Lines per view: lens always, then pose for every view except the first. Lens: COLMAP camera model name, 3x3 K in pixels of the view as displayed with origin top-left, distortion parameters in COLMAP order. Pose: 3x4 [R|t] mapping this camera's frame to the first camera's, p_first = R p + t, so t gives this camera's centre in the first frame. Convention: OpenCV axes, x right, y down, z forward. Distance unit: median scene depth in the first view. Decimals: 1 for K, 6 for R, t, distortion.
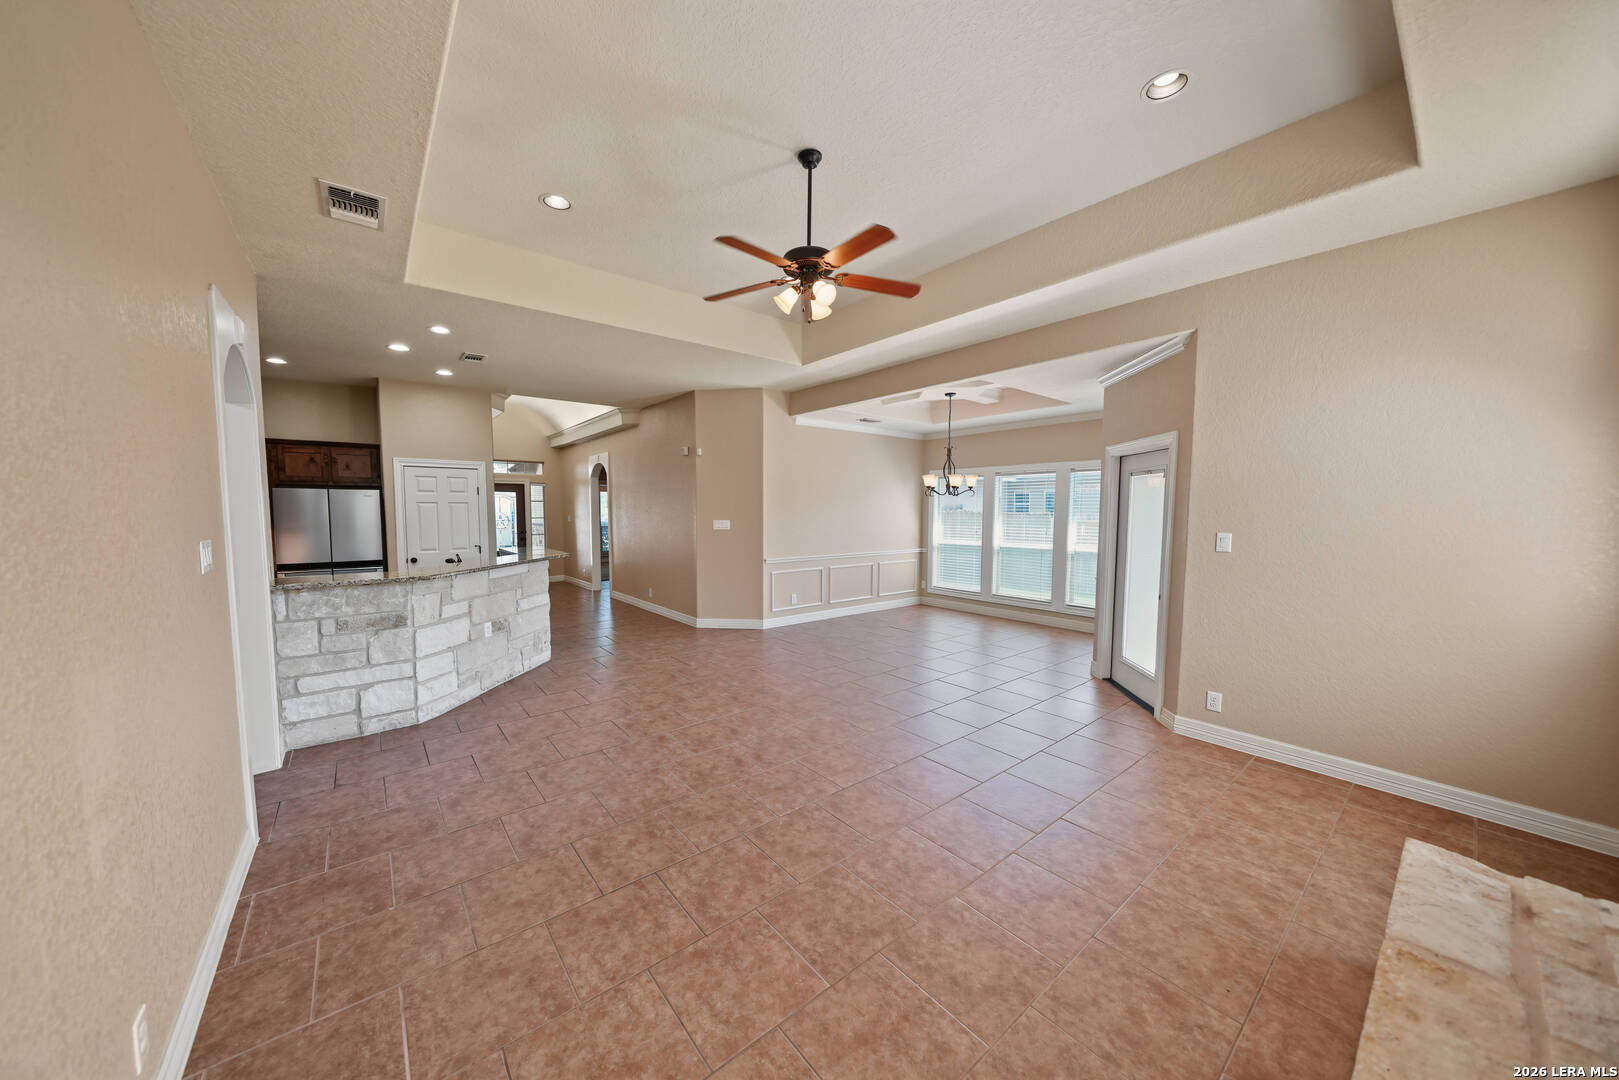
lens RADIAL K [[547.9, 0, 800.0], [0, 547.9, 544.7], [0, 0, 1]] dist [-0.005332, 0.000196]
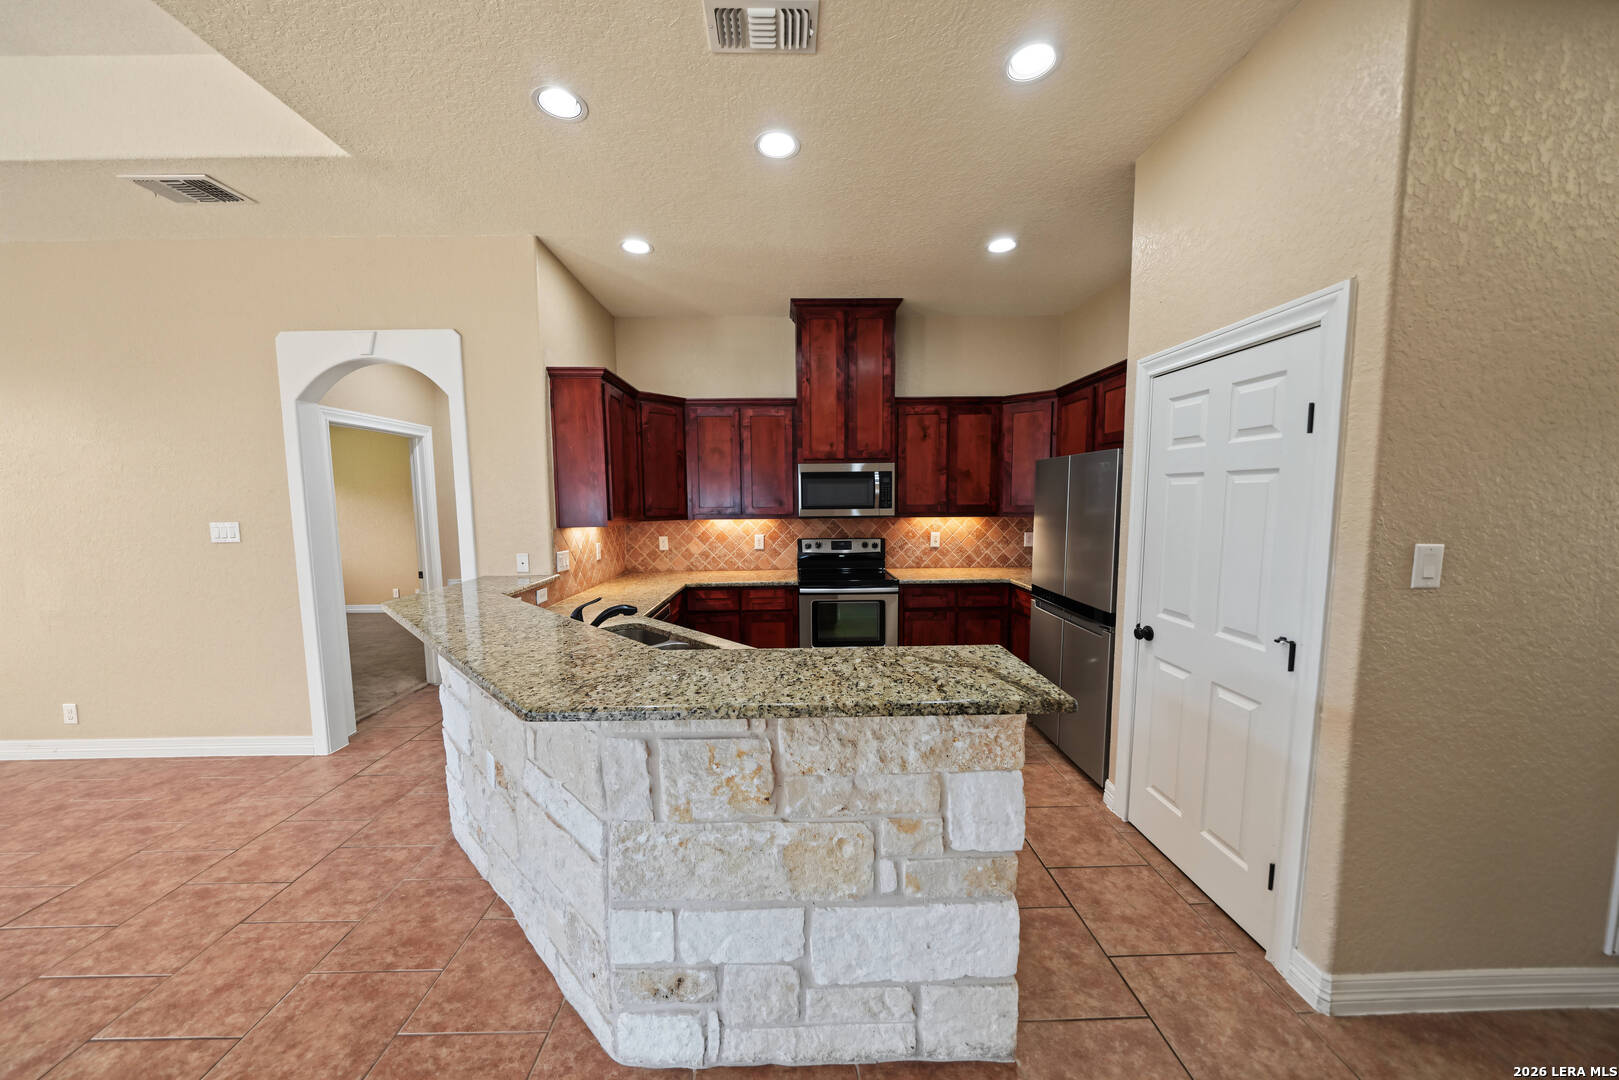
lens RADIAL K [[547.9, 0, 803.0], [0, 547.9, 545.5], [0, 0, 1]] dist [-0.005332, 0.000196]
pose [[-0.609953, 0.076594, -0.788727, -0.424897], [-0.043572, 0.990570, 0.129891, -0.105147], [0.791238, 0.113594, -0.600865, 1.591016]]
